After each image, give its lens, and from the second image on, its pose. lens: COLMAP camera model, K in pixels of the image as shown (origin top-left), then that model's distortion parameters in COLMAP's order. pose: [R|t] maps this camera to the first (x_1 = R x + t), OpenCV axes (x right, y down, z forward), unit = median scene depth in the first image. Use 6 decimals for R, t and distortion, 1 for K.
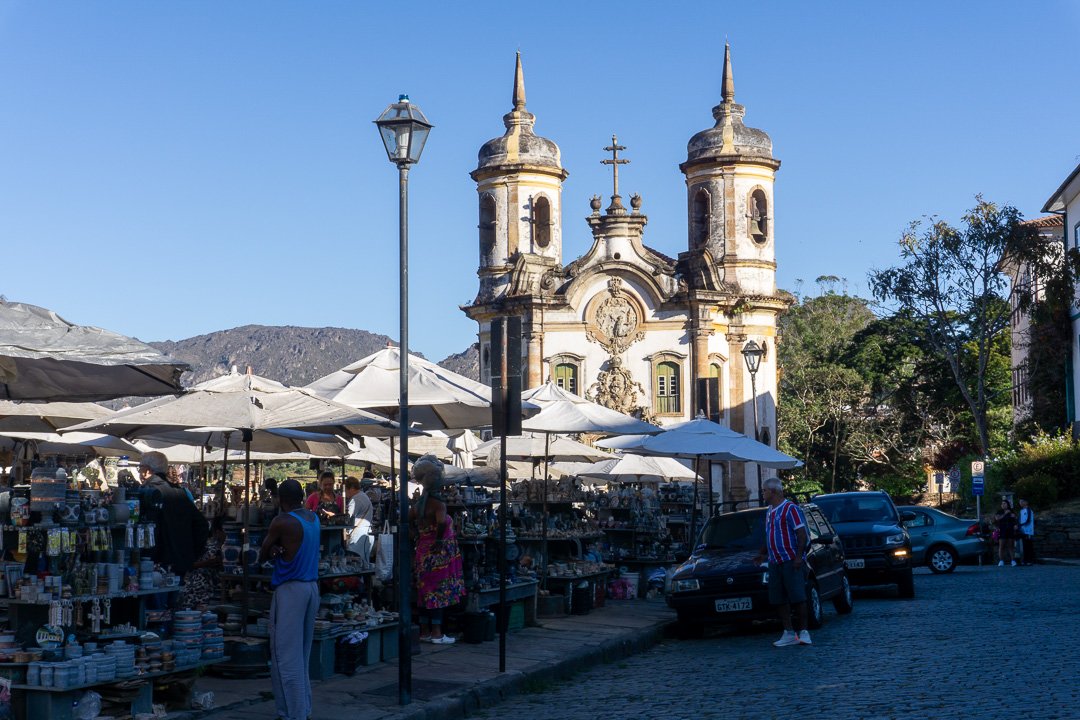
lens RADIAL K [[1500.7, 0, 540.0], [0, 1500.7, 360.0], [0, 0, 1]] dist [-0.002135, -0.002165]
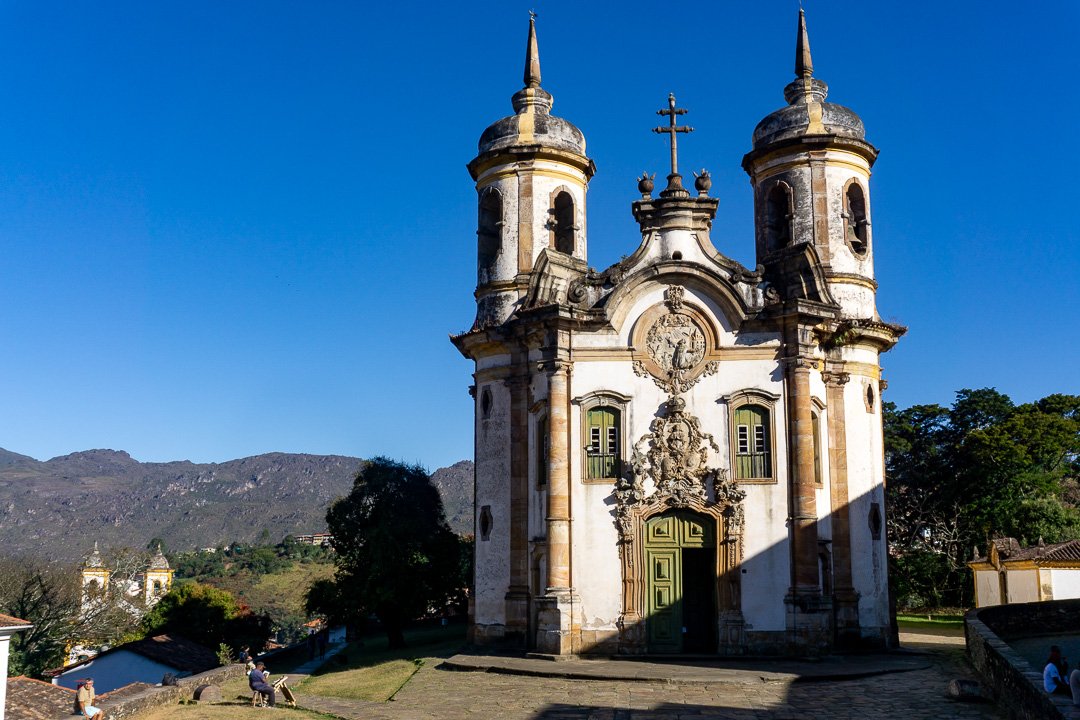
lens RADIAL K [[1123.8, 0, 540.0], [0, 1123.8, 360.0], [0, 0, 1]] dist [-0.000312, 0.008425]
pose [[0.998987, 0.017142, 0.041606, -0.034533], [-0.012643, 0.994279, -0.106066, 0.036558], [-0.043186, 0.105433, 0.993488, 0.479084]]
